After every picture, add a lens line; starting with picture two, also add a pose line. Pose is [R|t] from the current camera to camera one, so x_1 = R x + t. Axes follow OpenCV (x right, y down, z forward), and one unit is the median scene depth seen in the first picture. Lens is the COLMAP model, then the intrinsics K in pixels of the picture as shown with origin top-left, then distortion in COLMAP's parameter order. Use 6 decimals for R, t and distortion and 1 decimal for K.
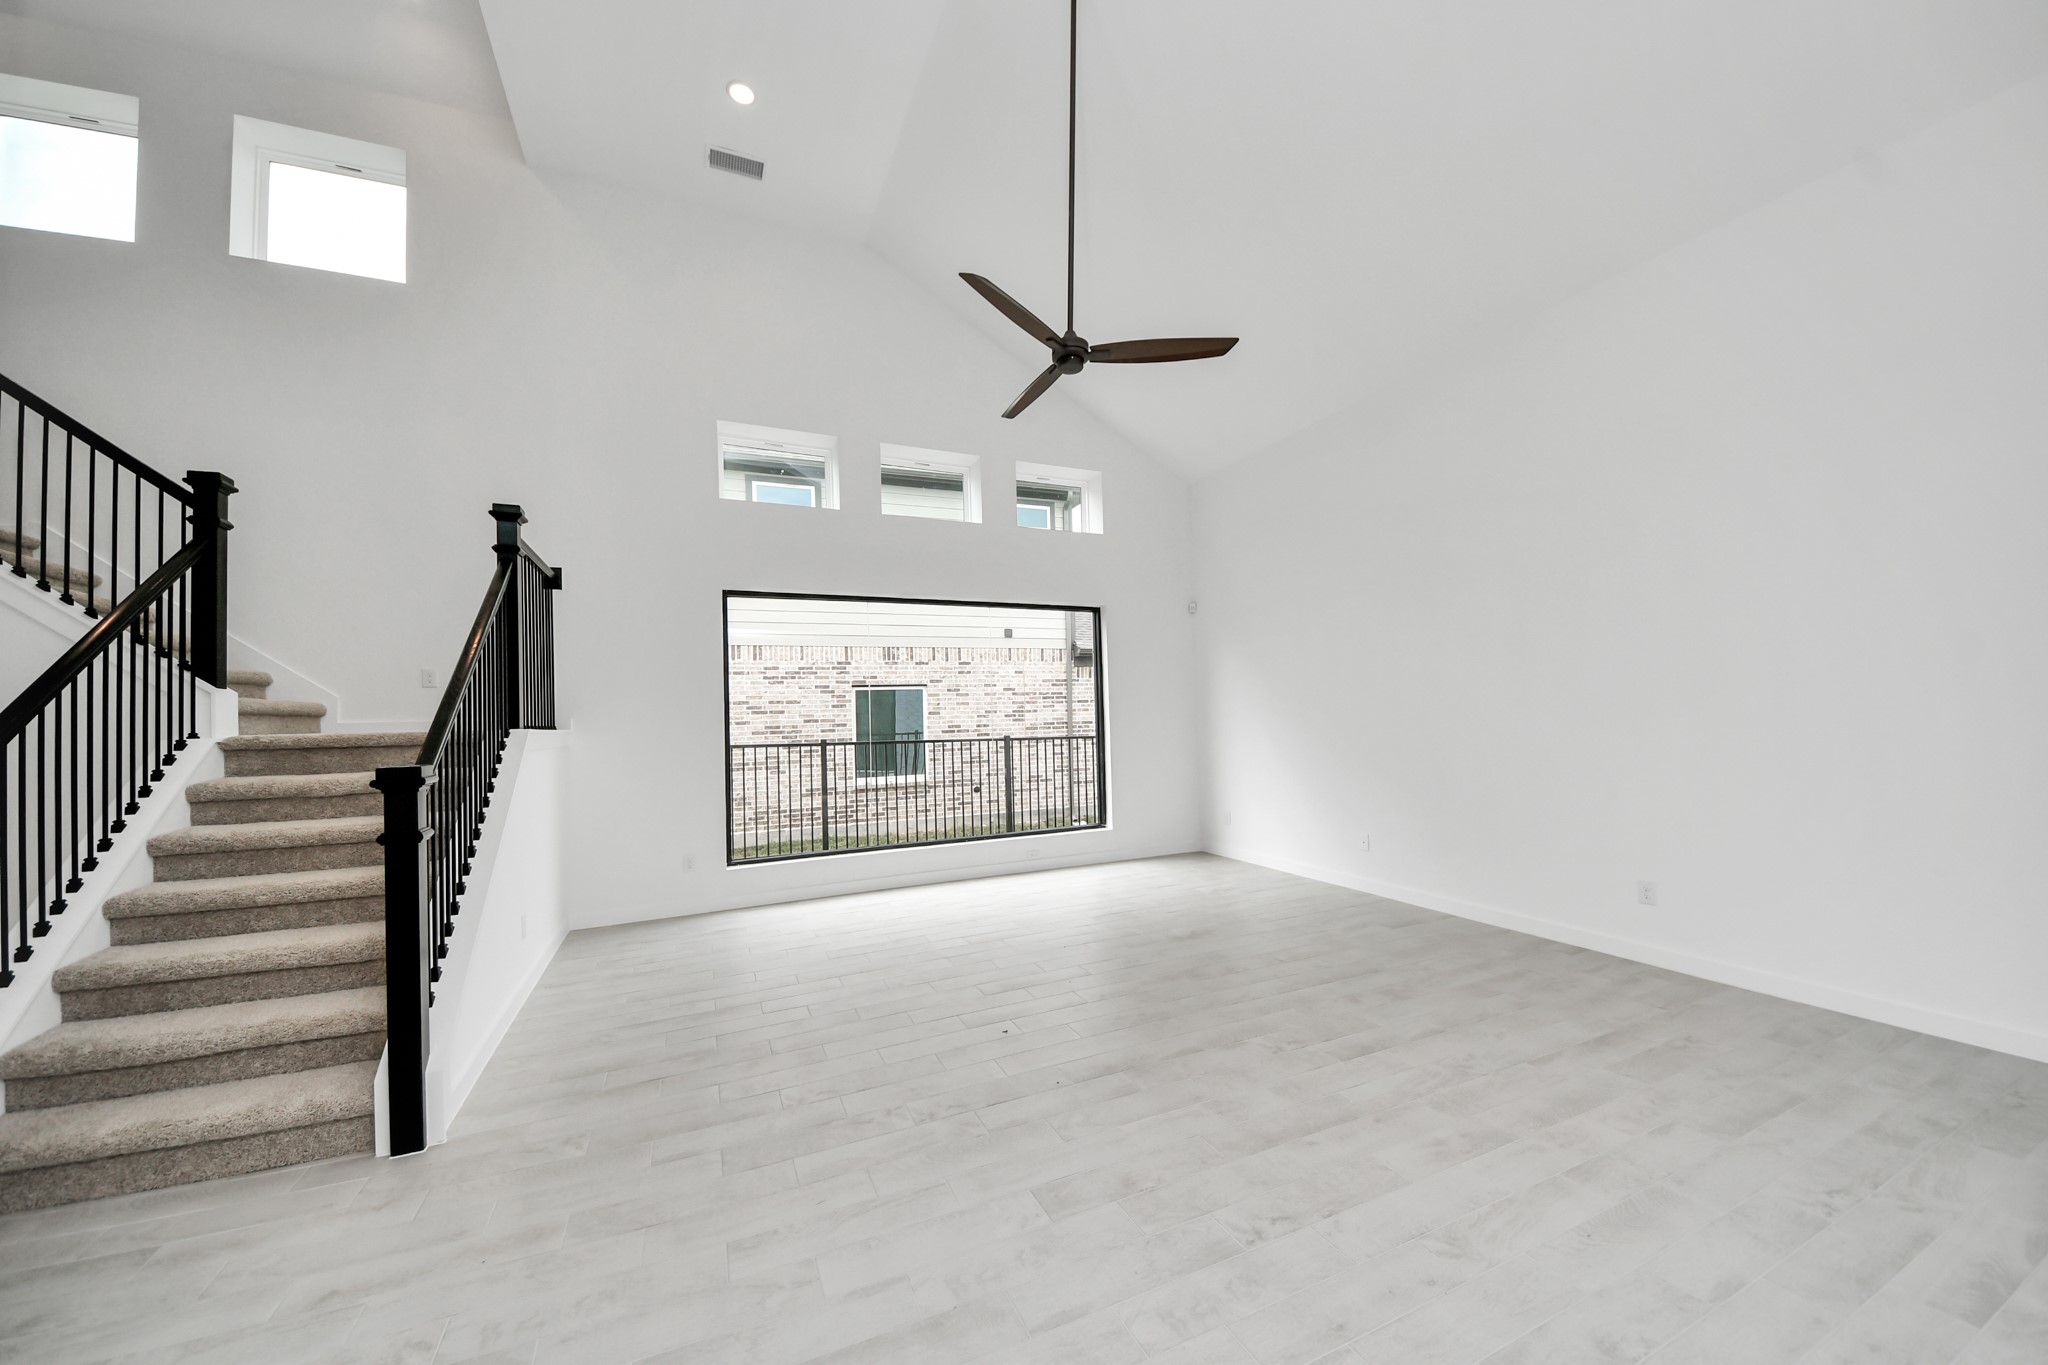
lens RADIAL K [[723.7, 0, 1025.9], [0, 723.7, 693.0], [0, 0, 1]] dist [0.021969, -0.014735]
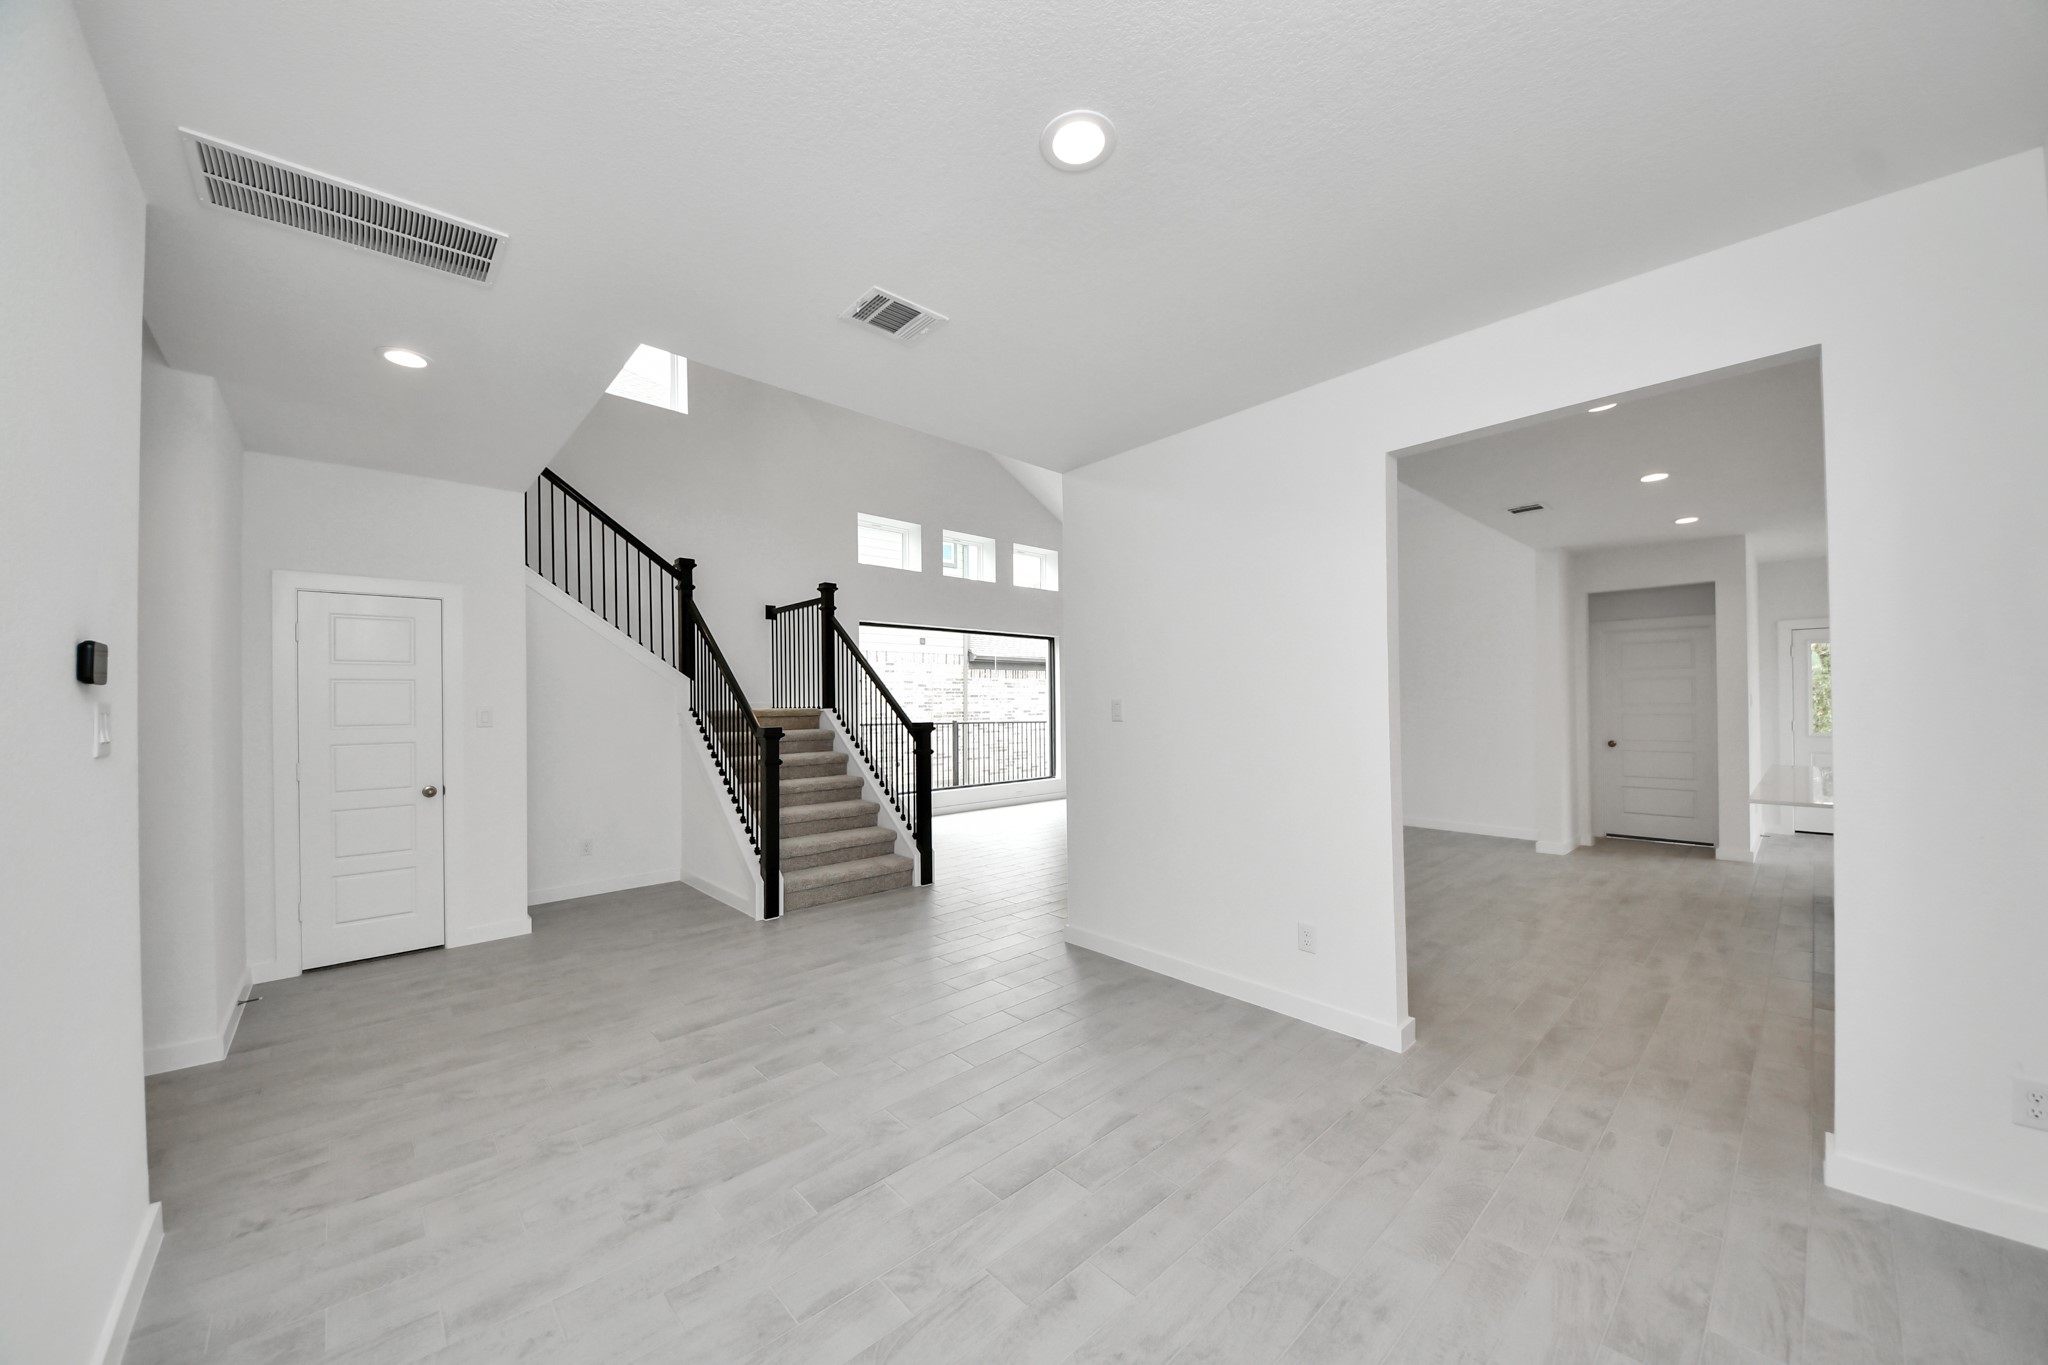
lens RADIAL K [[728.2, 0, 1019.8], [0, 728.2, 700.3], [0, 0, 1]] dist [0.047332, -0.030744]
pose [[0.950886, 0.017952, 0.309021, -0.765132], [-0.023755, 0.999605, 0.015028, -0.007619], [-0.308629, -0.021631, 0.950936, -0.791762]]
